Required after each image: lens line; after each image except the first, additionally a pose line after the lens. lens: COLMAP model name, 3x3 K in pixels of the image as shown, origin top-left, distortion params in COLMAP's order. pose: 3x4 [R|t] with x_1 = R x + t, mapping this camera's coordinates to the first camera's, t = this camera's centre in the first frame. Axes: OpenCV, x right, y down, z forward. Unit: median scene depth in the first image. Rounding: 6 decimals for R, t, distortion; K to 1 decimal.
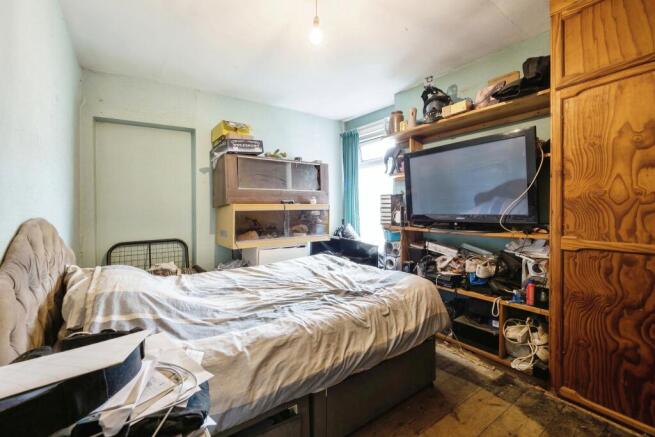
lens RADIAL K [[275.0, 0, 327.5], [0, 275.0, 218.5], [0, 0, 1]] dist [-0.000692, -0.000087]
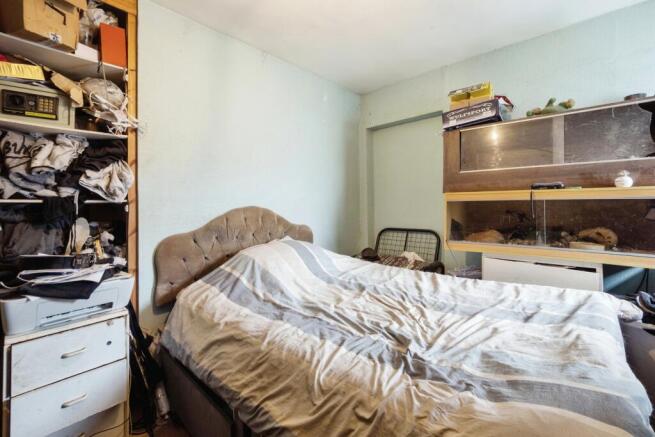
lens RADIAL K [[286.8, 0, 325.9], [0, 286.8, 205.7], [0, 0, 1]] dist [-0.000707, -0.000039]
pose [[0.223340, 0.017412, -0.974585, 0.596999], [-0.022694, 0.999662, 0.012659, -0.026826], [0.974476, 0.019290, 0.223660, 0.709292]]
